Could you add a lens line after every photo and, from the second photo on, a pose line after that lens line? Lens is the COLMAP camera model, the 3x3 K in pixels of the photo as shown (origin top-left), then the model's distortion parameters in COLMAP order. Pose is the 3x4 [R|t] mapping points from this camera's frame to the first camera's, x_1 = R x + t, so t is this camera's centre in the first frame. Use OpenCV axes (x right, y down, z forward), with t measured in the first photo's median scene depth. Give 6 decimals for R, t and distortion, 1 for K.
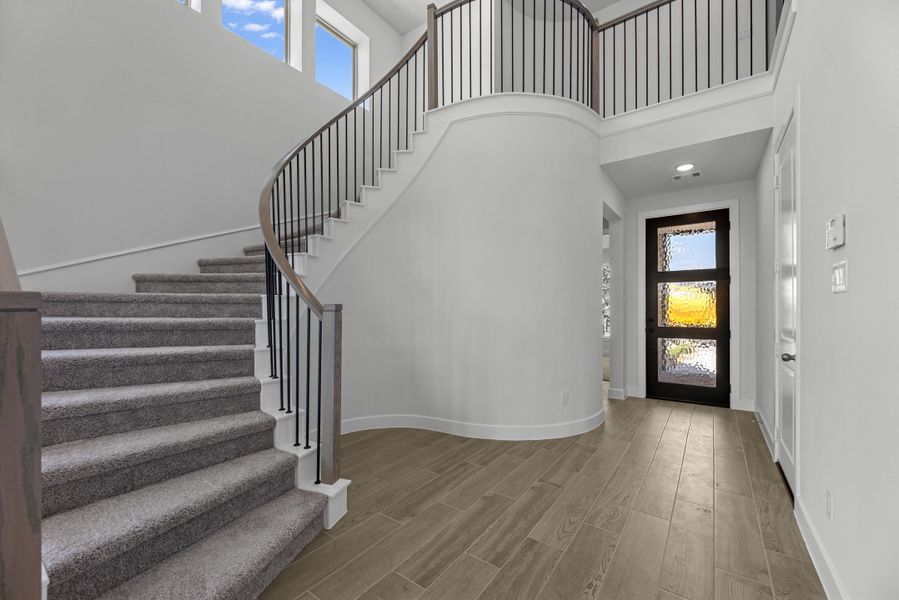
lens RADIAL K [[368.9, 0, 444.8], [0, 368.9, 303.5], [0, 0, 1]] dist [-0.005149, 0.000027]
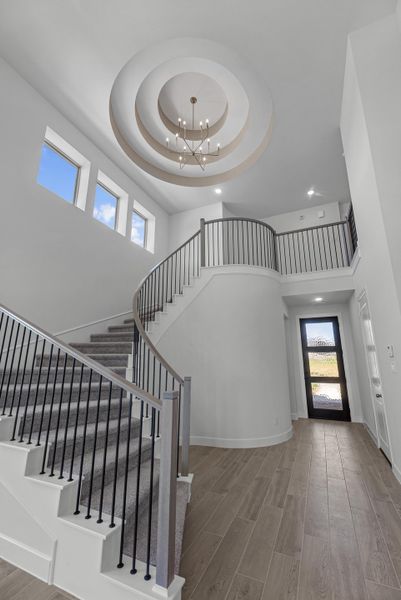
lens RADIAL K [[246.2, 0, 206.2], [0, 246.2, 298.2], [0, 0, 1]] dist [-0.005149, 0.000027]
pose [[0.979991, 0.041217, 0.194727, -0.290087], [0.003157, 0.974983, -0.222259, -0.072019], [-0.199016, 0.218426, 0.955344, -0.251474]]
